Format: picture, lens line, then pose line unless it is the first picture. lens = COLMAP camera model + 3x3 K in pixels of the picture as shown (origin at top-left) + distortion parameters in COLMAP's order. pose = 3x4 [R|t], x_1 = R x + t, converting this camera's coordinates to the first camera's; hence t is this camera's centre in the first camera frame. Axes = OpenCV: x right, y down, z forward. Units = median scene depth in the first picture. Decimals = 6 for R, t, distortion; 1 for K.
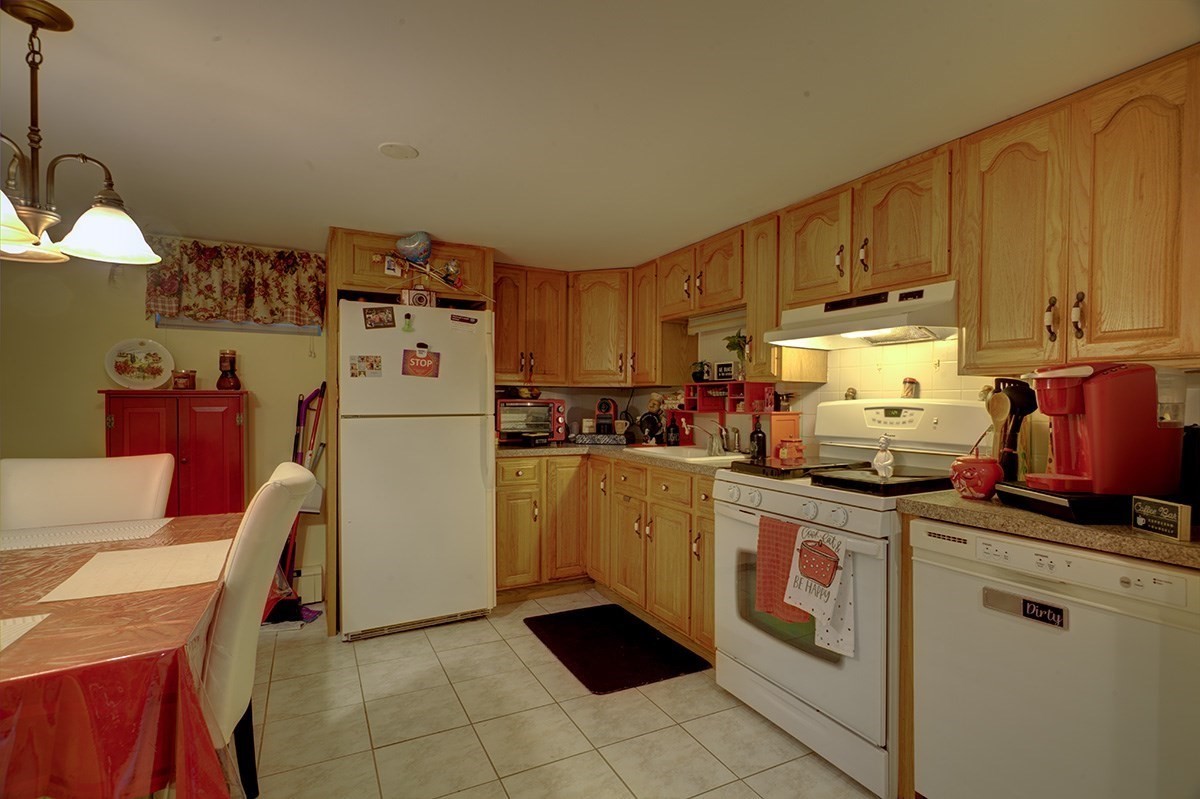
lens RADIAL K [[571.2, 0, 600.0], [0, 571.2, 399.5], [0, 0, 1]] dist [0.001170, 0.000705]
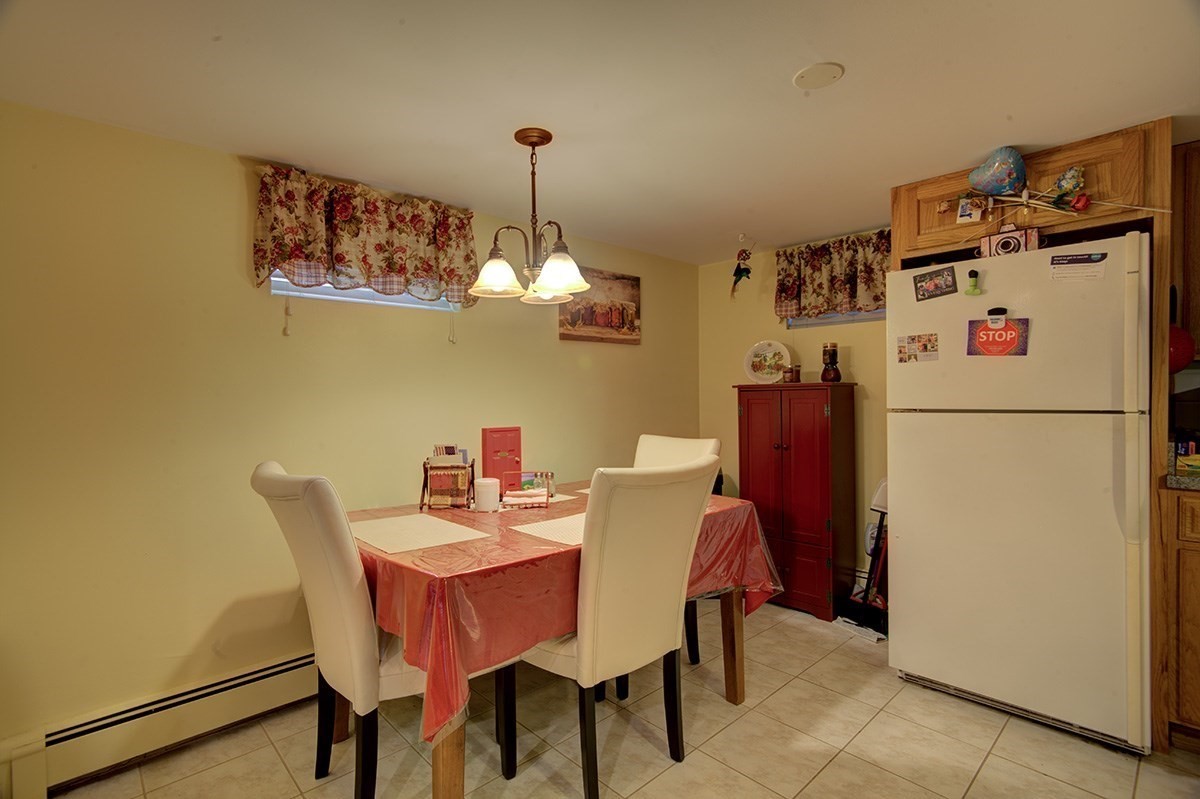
lens RADIAL K [[571.2, 0, 600.0], [0, 571.2, 399.5], [0, 0, 1]] dist [0.001170, 0.000705]
pose [[0.276289, 0.002288, -0.961072, 0.222529], [0.013236, 0.999893, 0.006186, 0.002895], [0.960983, -0.014430, 0.276230, 0.325576]]
